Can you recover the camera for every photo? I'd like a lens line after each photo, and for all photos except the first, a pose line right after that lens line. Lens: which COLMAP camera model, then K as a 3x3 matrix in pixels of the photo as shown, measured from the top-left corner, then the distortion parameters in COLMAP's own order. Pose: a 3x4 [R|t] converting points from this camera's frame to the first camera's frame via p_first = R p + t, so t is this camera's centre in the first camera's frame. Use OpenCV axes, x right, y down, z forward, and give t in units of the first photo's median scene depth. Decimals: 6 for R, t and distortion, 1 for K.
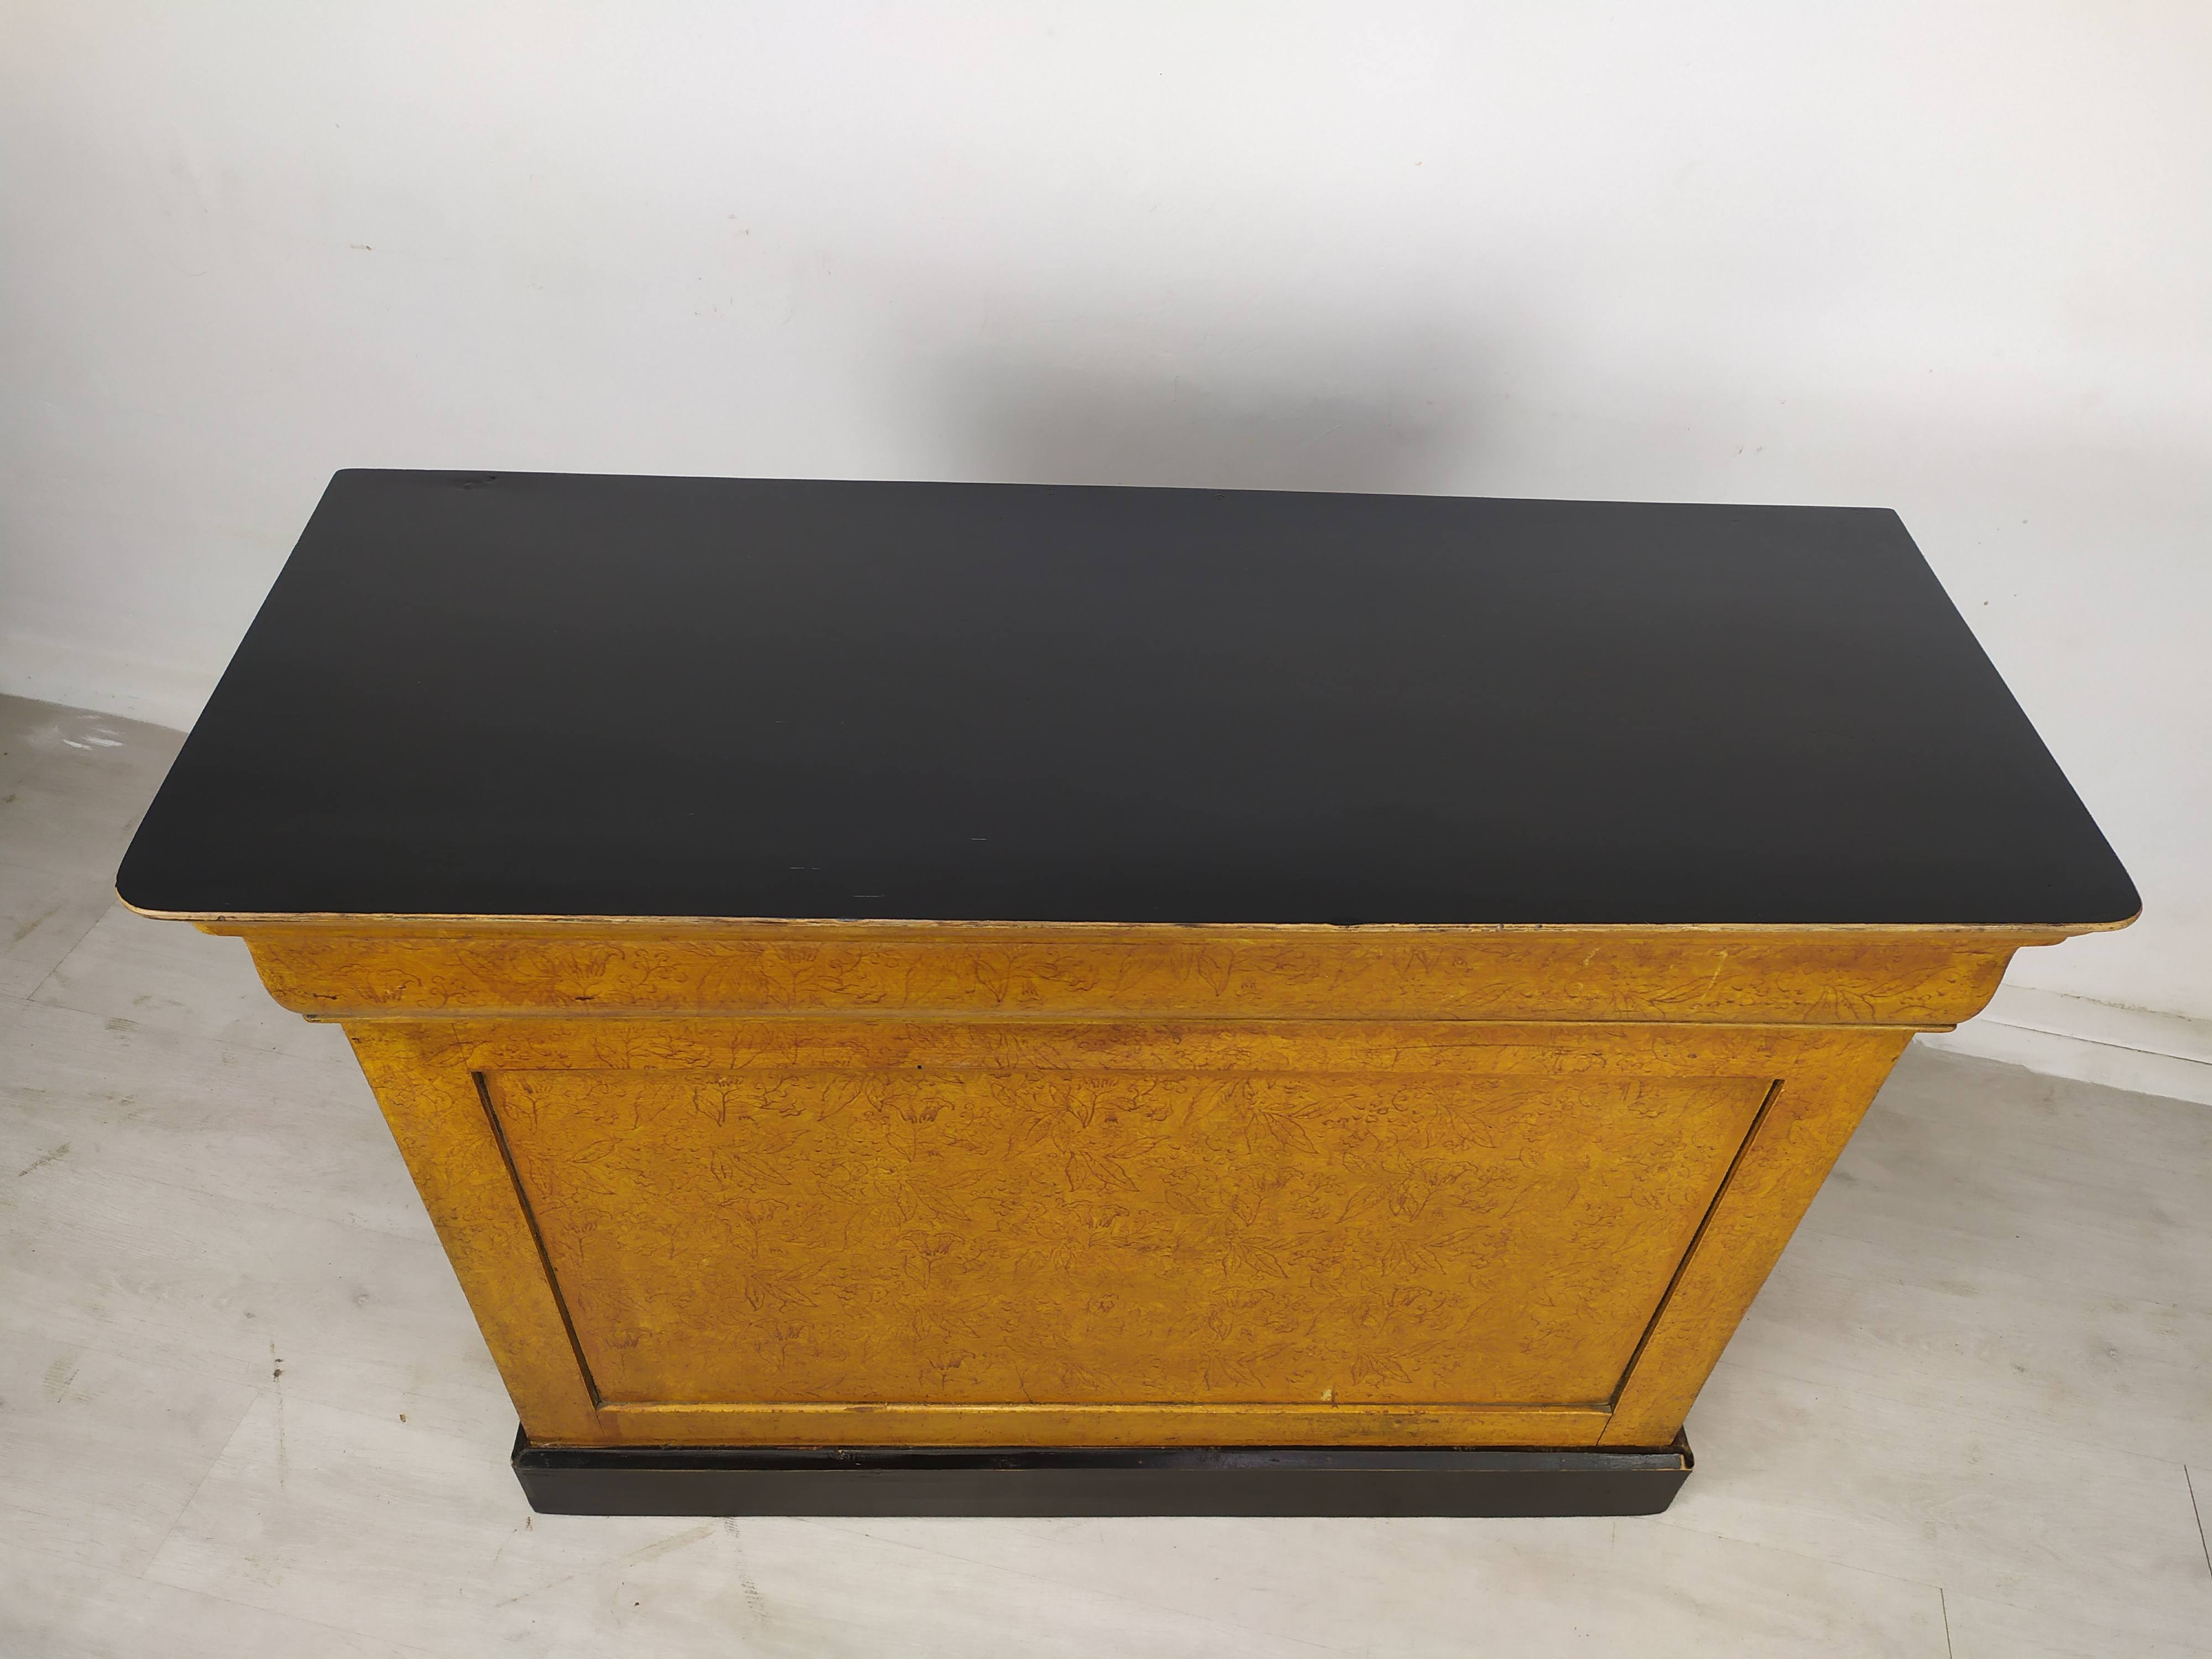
lens RADIAL K [[1655.1, 0, 1118.2], [0, 1655.1, 859.3], [0, 0, 1]] dist [0.044462, -0.045582]
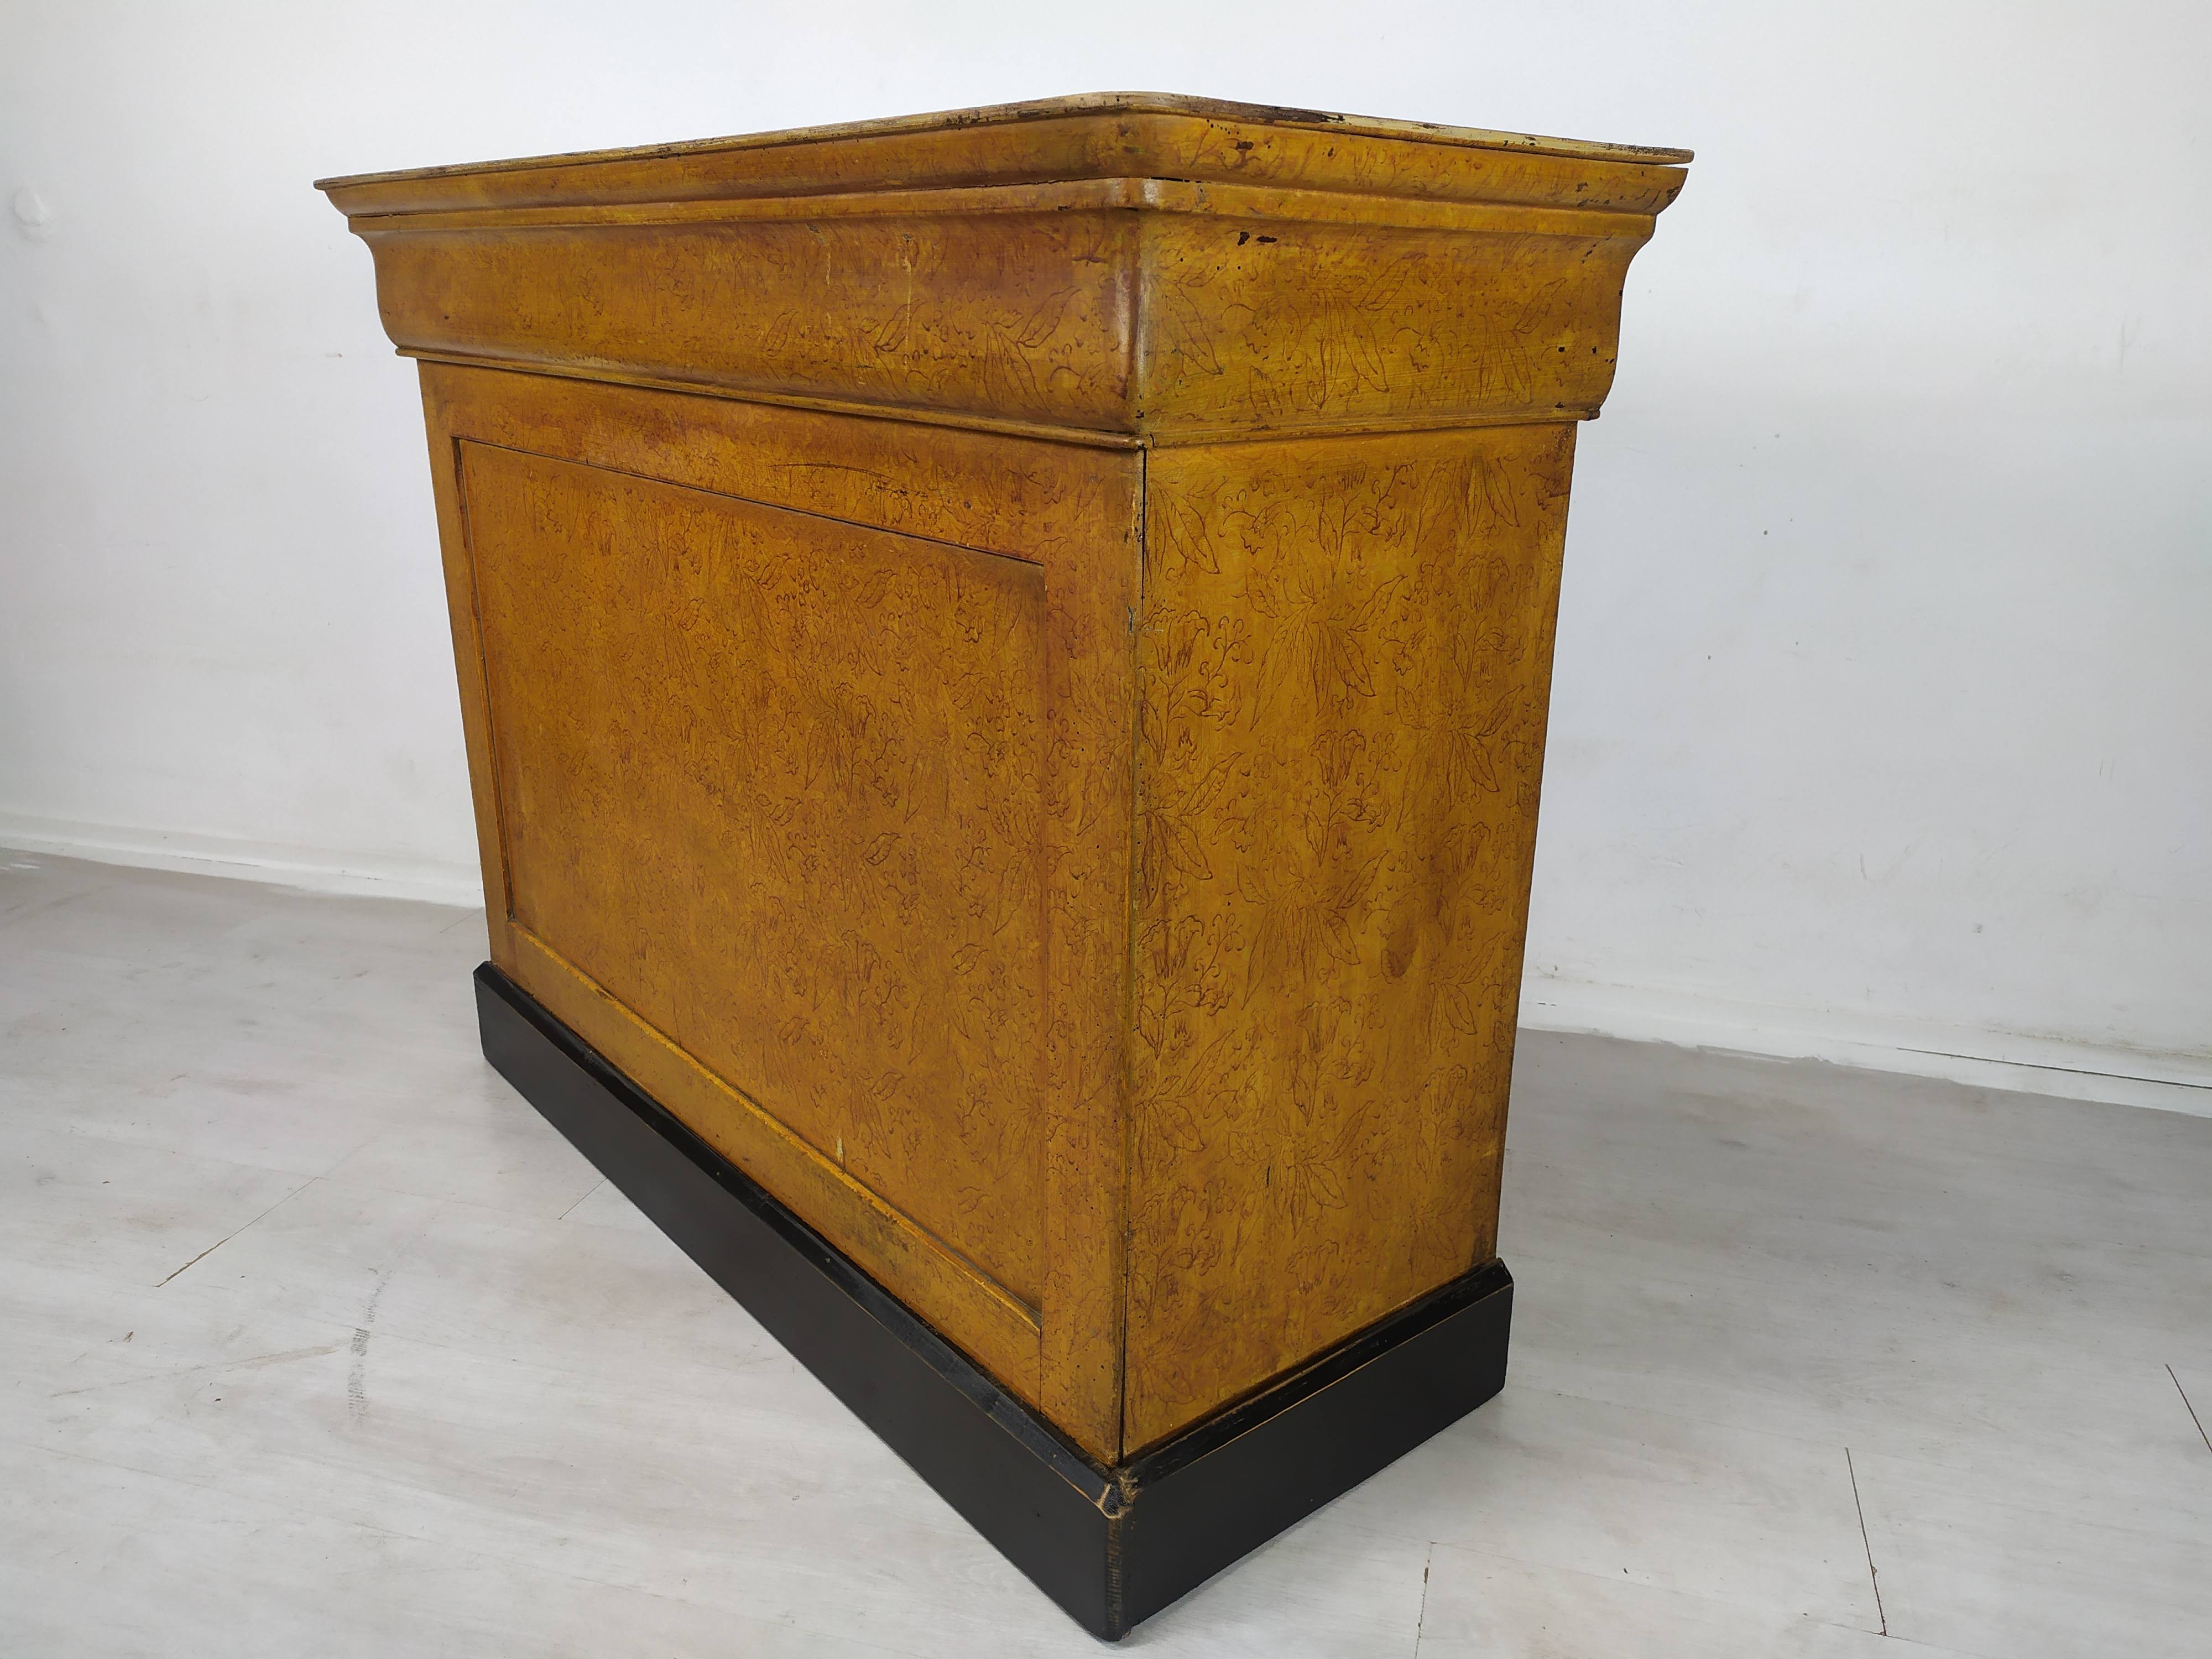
lens RADIAL K [[1655.1, 0, 1118.2], [0, 1655.1, 859.3], [0, 0, 1]] dist [0.044462, -0.045582]
pose [[0.628171, 0.225038, -0.744822, 0.981353], [-0.545180, 0.810286, -0.214979, 0.372896], [0.555140, 0.541105, 0.631684, 0.568349]]
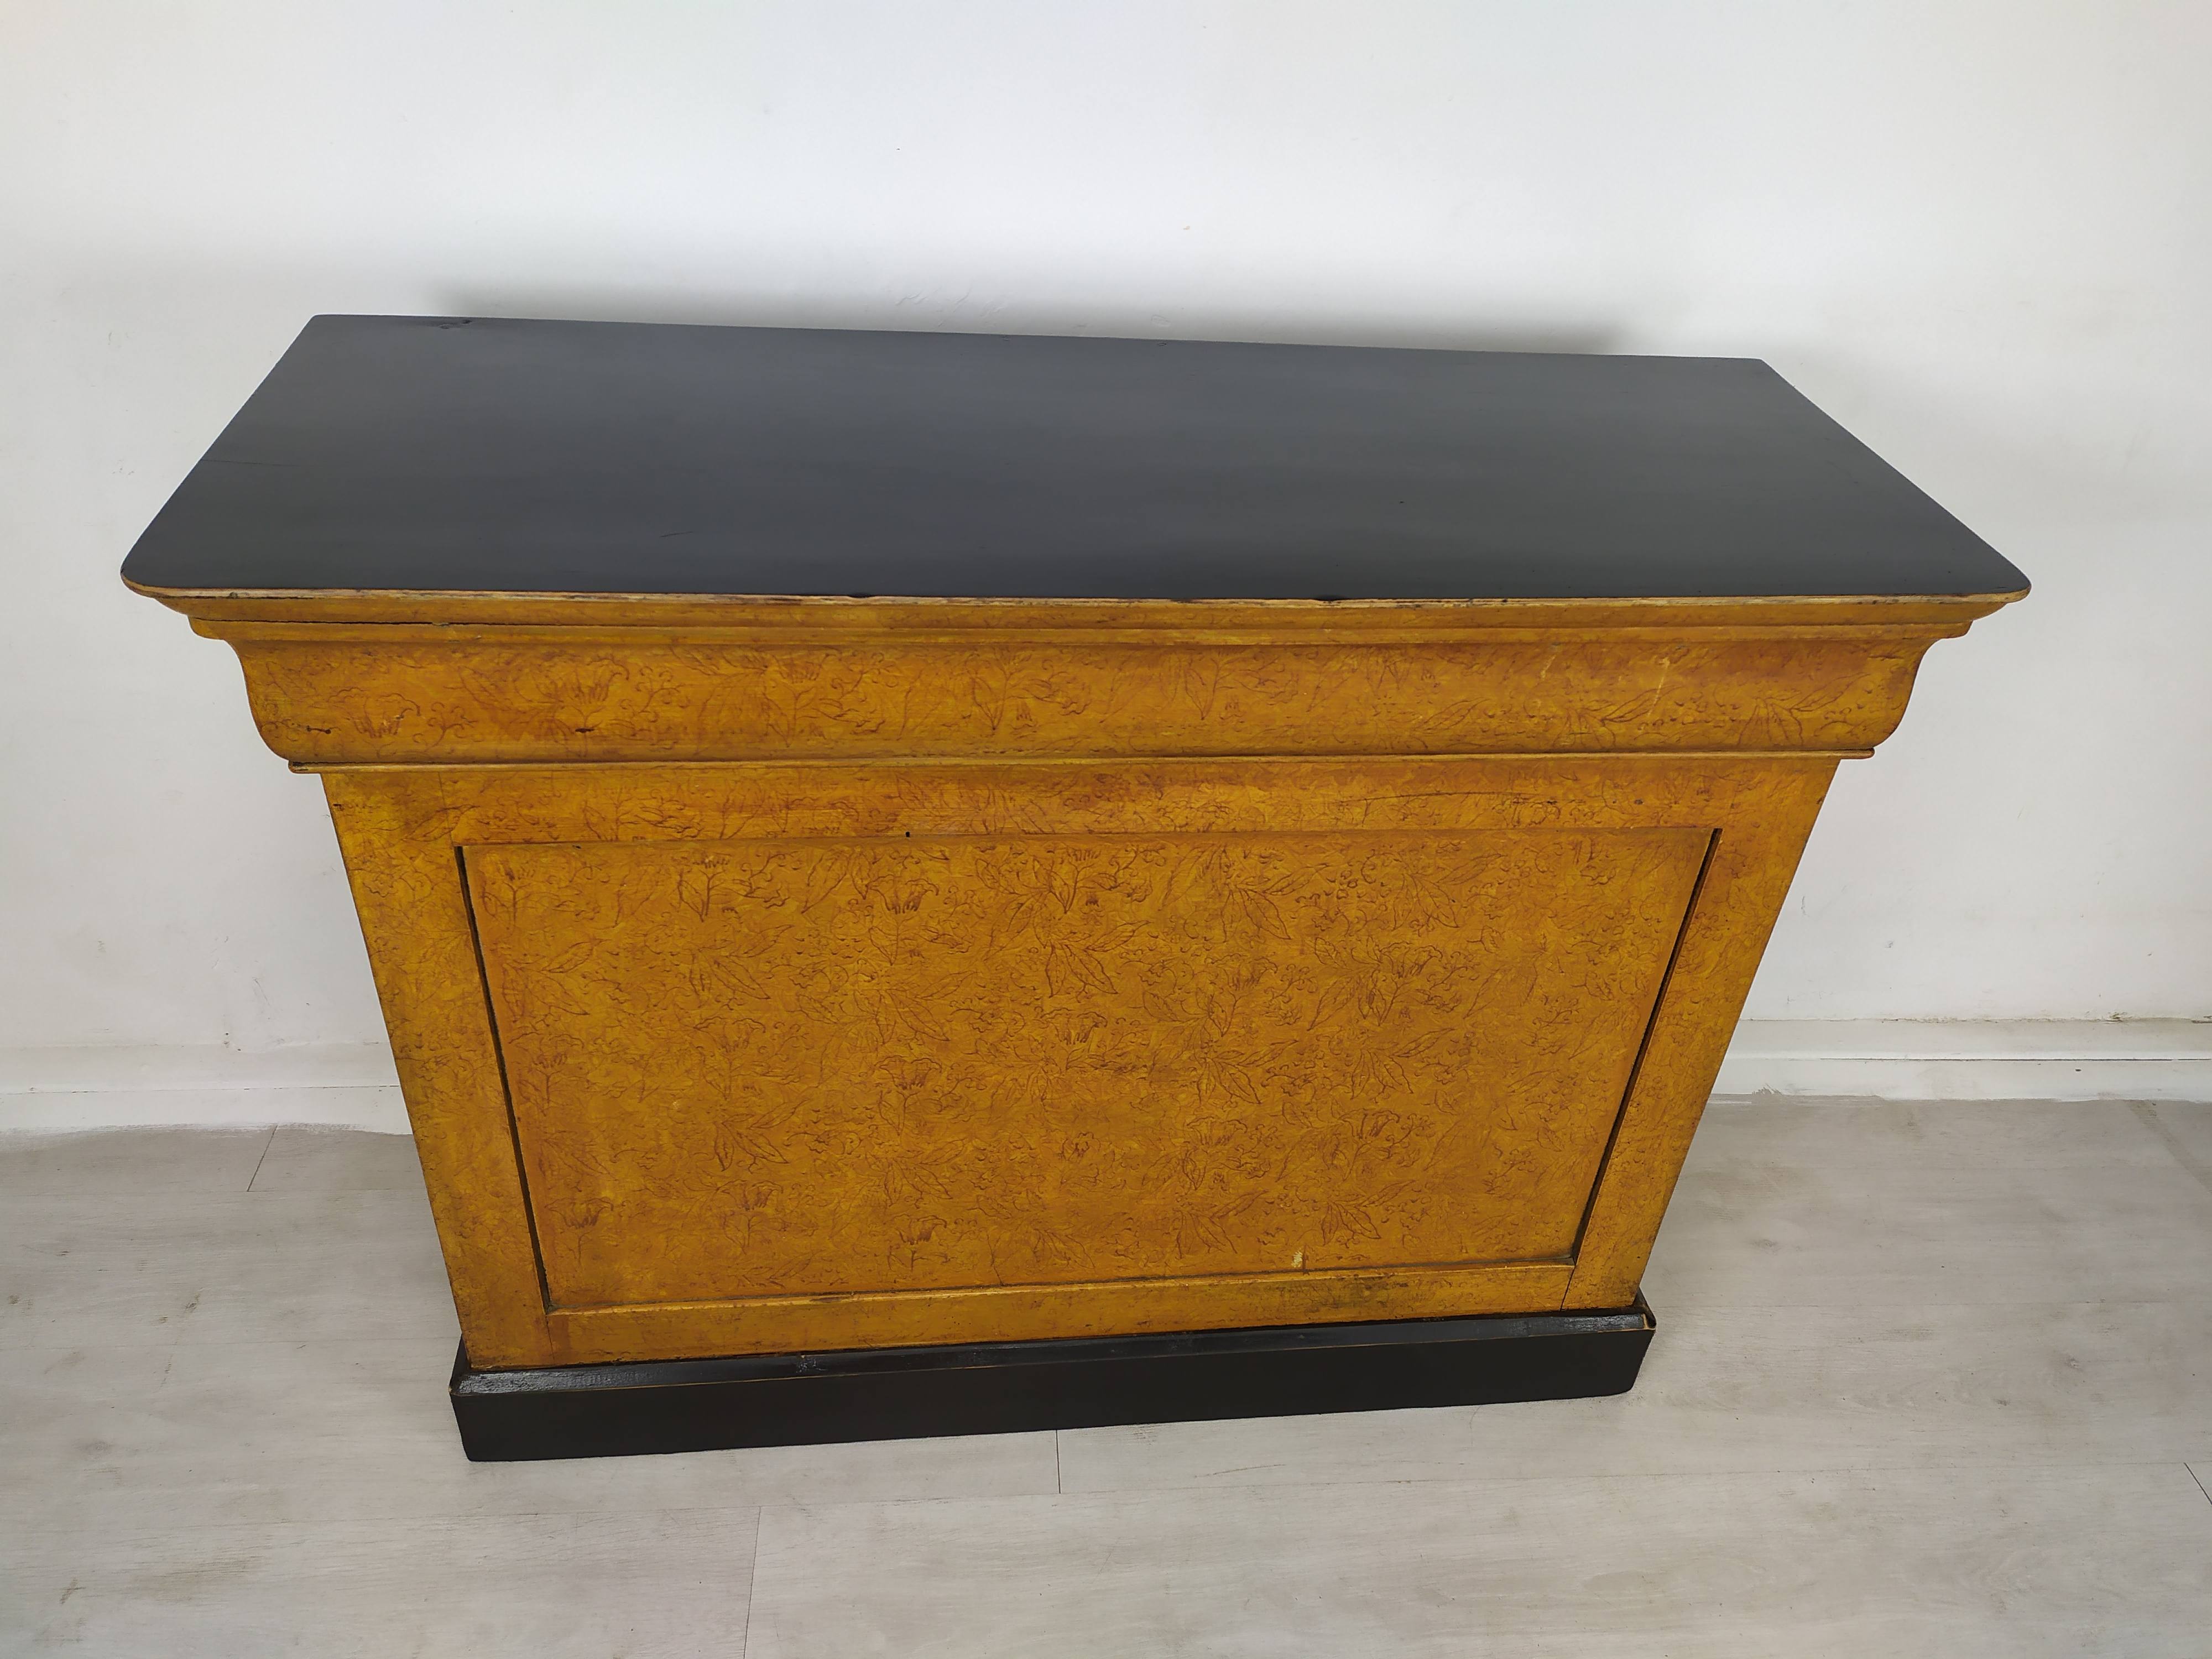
lens RADIAL K [[1657.4, 0, 1123.2], [0, 1657.4, 862.3], [0, 0, 1]] dist [0.029104, 0.008693]
pose [[0.994890, -0.035095, 0.094669, -0.078762], [0.048616, 0.988304, -0.144541, 0.273602], [-0.088490, 0.148404, 0.984960, -0.011378]]
